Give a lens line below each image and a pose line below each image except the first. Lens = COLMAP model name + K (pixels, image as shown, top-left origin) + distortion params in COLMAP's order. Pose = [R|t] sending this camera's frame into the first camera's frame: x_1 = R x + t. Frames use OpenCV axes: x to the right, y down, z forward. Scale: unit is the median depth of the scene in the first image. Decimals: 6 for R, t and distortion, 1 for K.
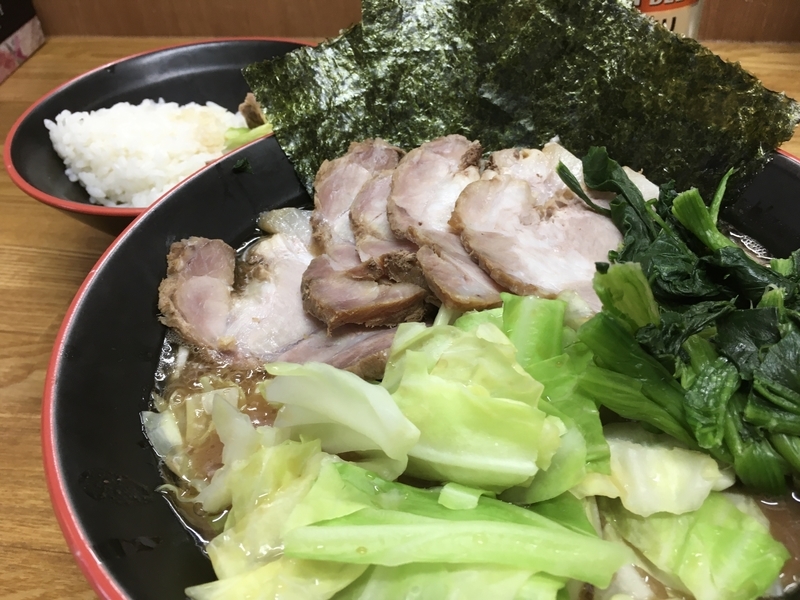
lens RADIAL K [[714.5, 0, 400.0], [0, 714.5, 300.0], [0, 0, 1]] dist [0.066576, -0.131981]
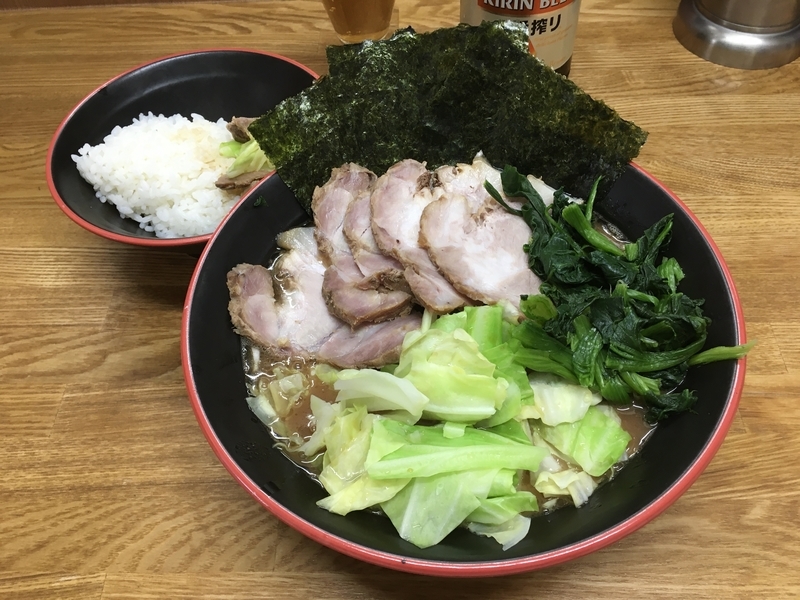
lens RADIAL K [[714.5, 0, 400.0], [0, 714.5, 300.0], [0, 0, 1]] dist [0.066576, -0.131981]
pose [[0.987312, -0.118090, 0.106159, -0.139497], [0.095128, 0.975161, 0.200031, -0.287098], [-0.127144, -0.187394, 0.974022, -0.457908]]
